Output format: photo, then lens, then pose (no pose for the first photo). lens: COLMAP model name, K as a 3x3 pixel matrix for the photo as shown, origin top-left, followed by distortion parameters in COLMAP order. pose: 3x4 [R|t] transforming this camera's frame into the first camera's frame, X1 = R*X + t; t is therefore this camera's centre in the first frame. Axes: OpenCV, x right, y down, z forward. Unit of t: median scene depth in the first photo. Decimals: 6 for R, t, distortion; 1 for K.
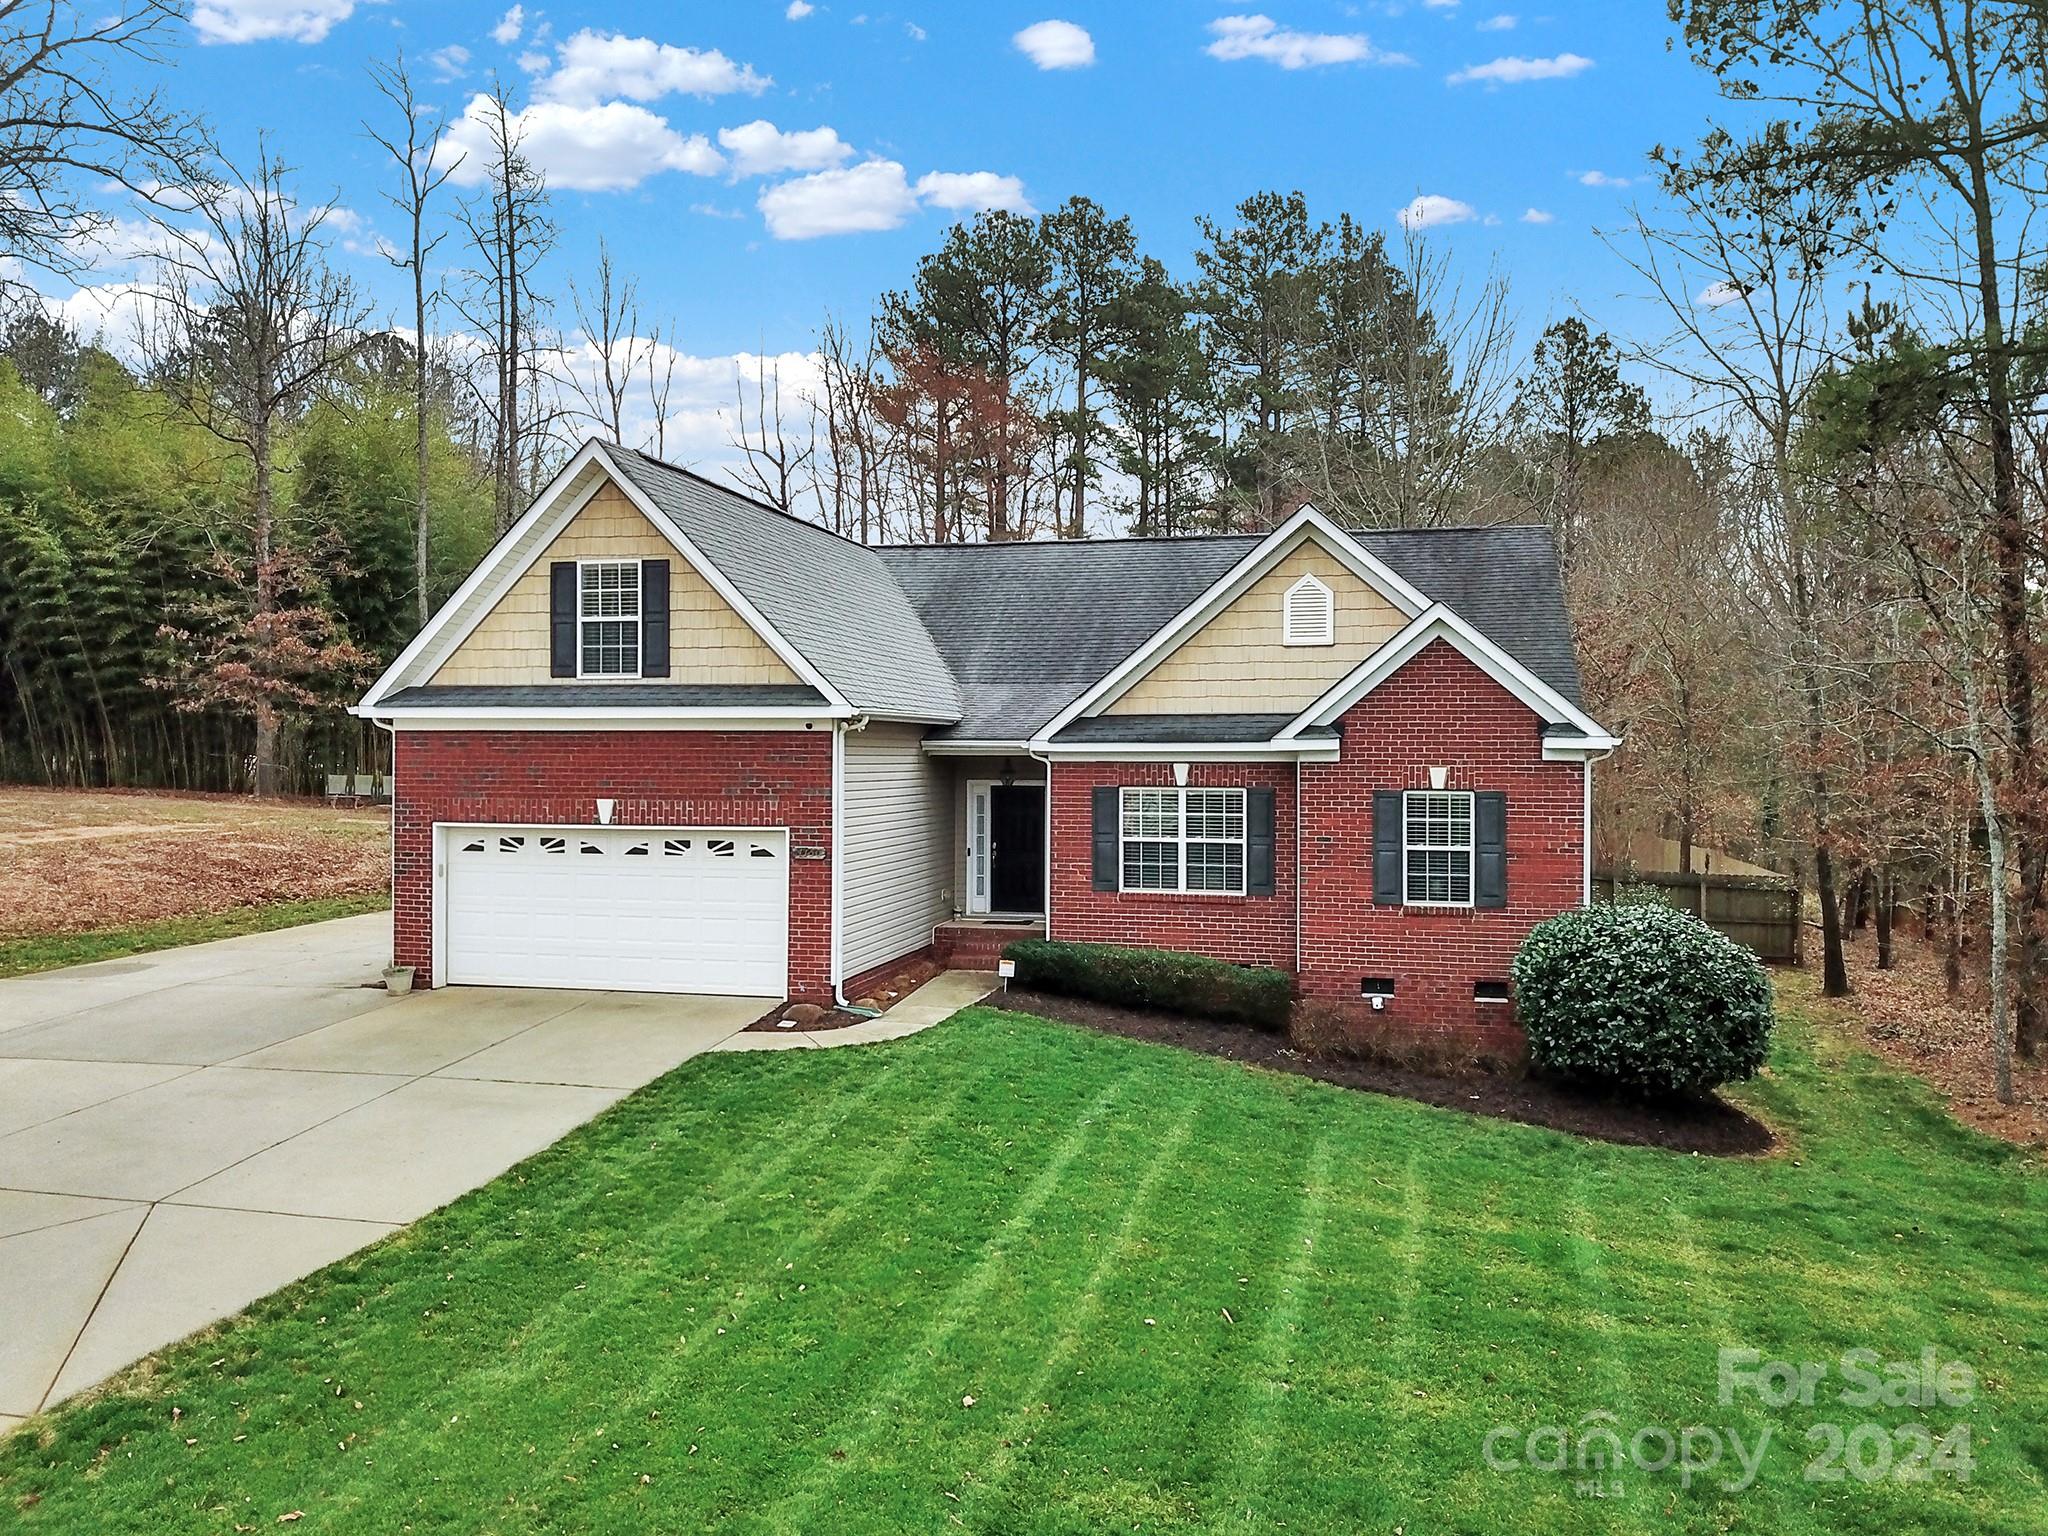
lens RADIAL K [[1586.7, 0, 1013.9], [0, 1586.7, 760.5], [0, 0, 1]] dist [0.011884, -0.002833]
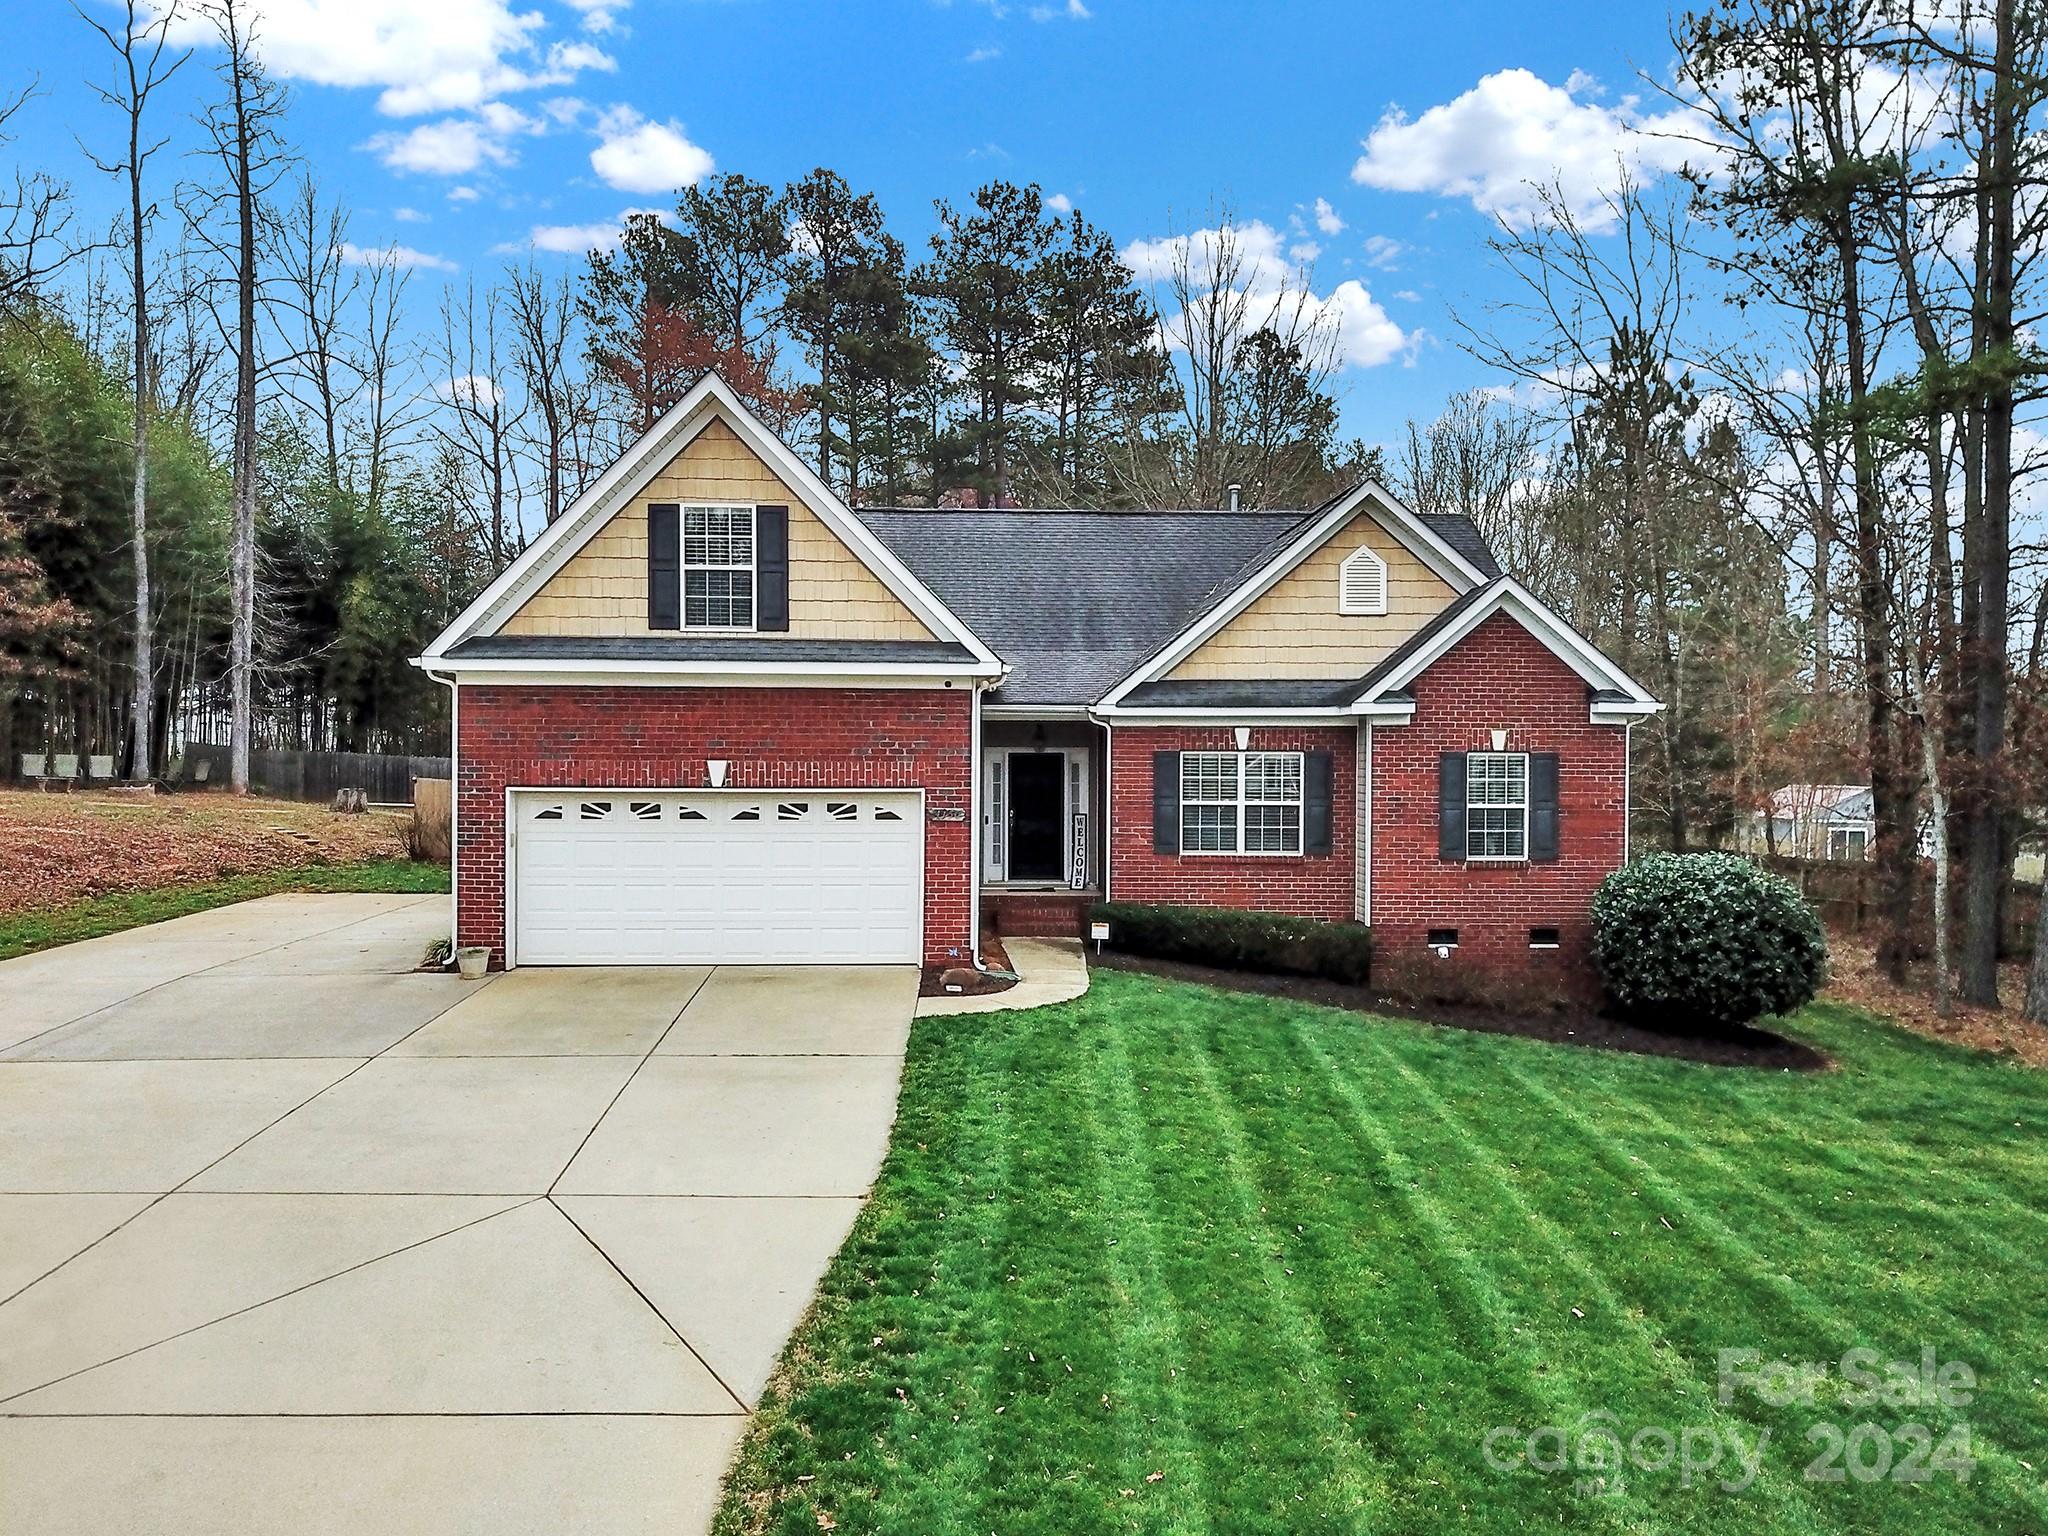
lens RADIAL K [[1586.7, 0, 1019.5], [0, 1586.7, 778.5], [0, 0, 1]] dist [0.011884, -0.002833]
pose [[0.965163, -0.003607, 0.261626, -0.327137], [-0.000633, 0.999870, 0.016118, 0.019646], [-0.261650, -0.015722, 0.965035, 0.051025]]
